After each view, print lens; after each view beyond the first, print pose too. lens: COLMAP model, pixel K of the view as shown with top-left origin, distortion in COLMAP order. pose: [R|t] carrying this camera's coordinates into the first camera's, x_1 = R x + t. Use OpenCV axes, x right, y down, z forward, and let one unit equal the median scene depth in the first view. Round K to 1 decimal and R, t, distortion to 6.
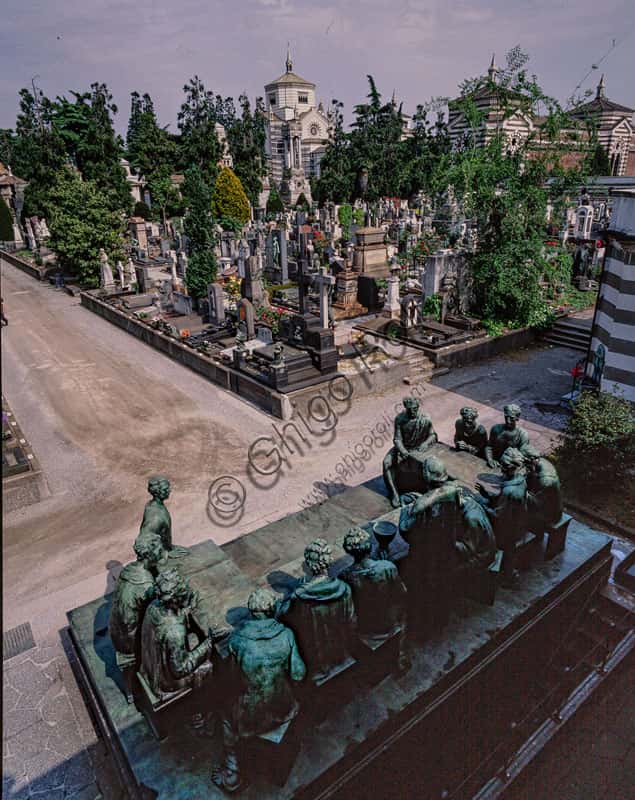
lens RADIAL K [[576.7, 0, 317.5], [0, 576.7, 400.0], [0, 0, 1]] dist [-0.009191, 0.009704]
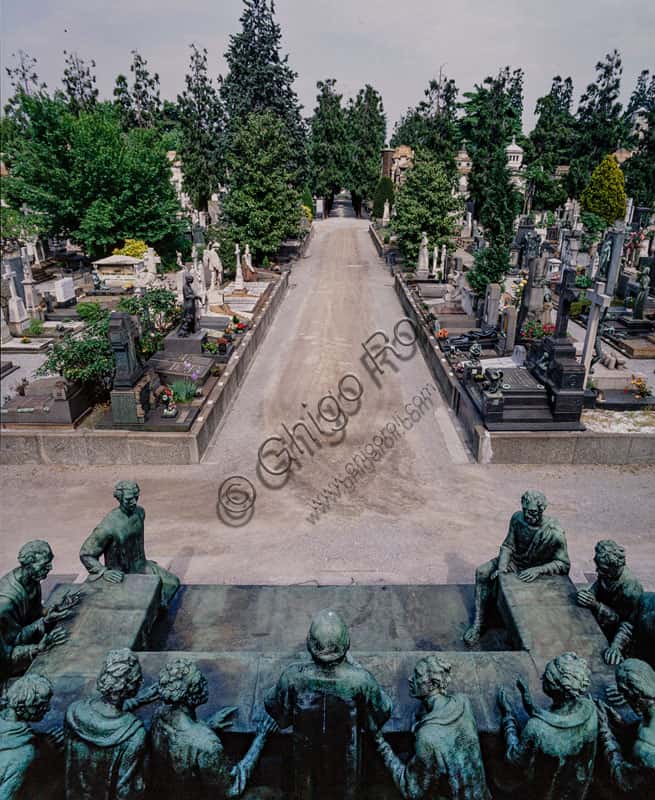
lens RADIAL K [[594.8, 0, 327.5], [0, 594.8, 400.0], [0, 0, 1]] dist [-0.075899, 0.109867]
pose [[0.802880, 0.257258, -0.537775, 0.137588], [-0.254140, 0.963719, 0.081597, -0.044858], [0.539256, 0.071158, 0.839130, 0.146458]]
